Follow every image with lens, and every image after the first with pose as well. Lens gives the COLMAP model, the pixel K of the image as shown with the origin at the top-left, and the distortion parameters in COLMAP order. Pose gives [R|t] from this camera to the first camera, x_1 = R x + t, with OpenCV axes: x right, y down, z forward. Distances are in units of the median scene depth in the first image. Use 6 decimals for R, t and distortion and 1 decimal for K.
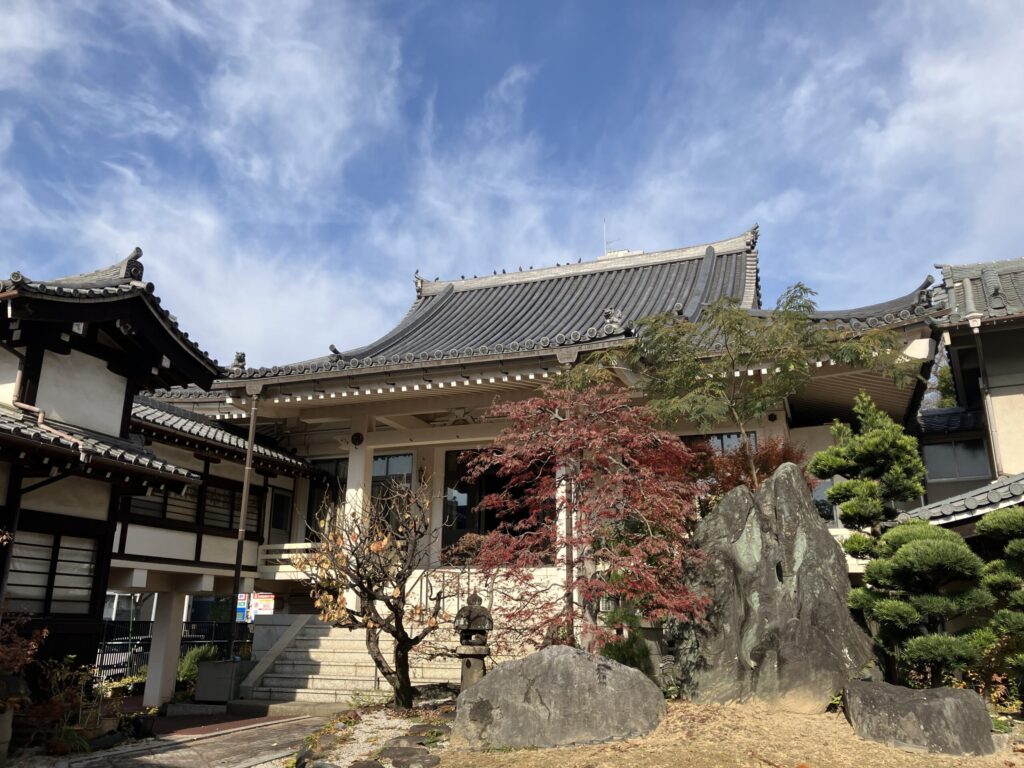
lens RADIAL K [[806.8, 0, 513.2], [0, 806.8, 396.8], [0, 0, 1]] dist [0.023899, 0.002546]
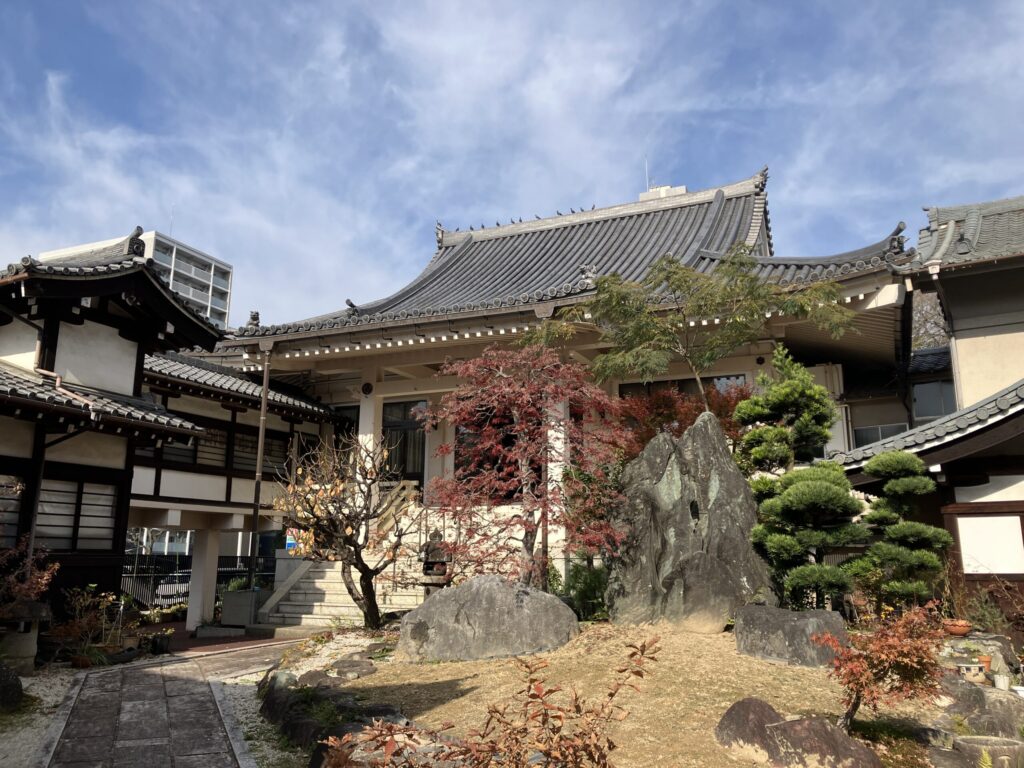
lens RADIAL K [[793.9, 0, 512.0], [0, 793.9, 384.0], [0, 0, 1]] dist [0.061614, -0.083228]
pose [[0.997769, -0.017684, -0.064369, 0.125468], [0.021532, 0.997991, 0.059584, -0.023712], [0.063186, -0.060837, 0.996146, -0.085174]]
